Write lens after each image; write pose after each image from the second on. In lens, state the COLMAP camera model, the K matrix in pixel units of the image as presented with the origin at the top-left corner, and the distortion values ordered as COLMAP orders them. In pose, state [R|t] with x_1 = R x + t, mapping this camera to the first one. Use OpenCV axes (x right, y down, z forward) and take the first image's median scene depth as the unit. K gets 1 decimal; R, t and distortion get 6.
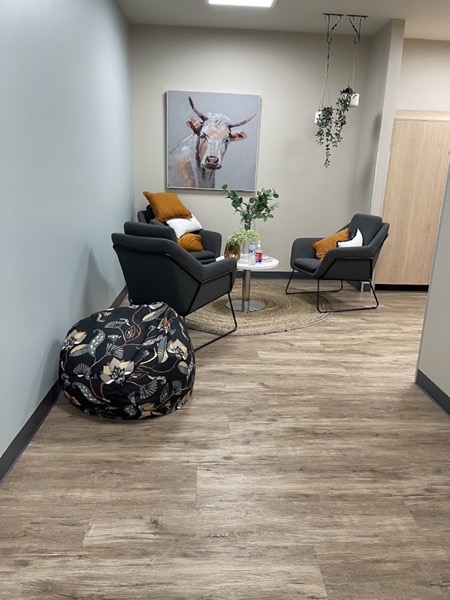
lens RADIAL K [[451.3, 0, 225.0], [0, 451.3, 300.0], [0, 0, 1]] dist [0.035085, -0.003423]
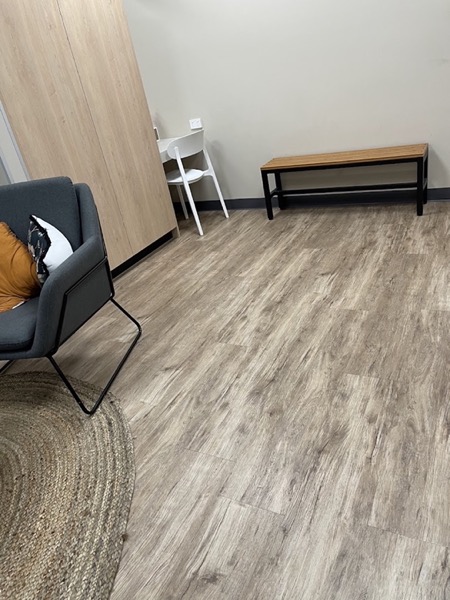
lens RADIAL K [[451.3, 0, 225.0], [0, 451.3, 300.0], [0, 0, 1]] dist [0.035085, -0.003423]
pose [[0.475230, -0.507152, 0.718994, 0.005871], [0.427227, 0.847376, 0.315326, -0.172058], [-0.769177, 0.157321, 0.619368, 0.667209]]
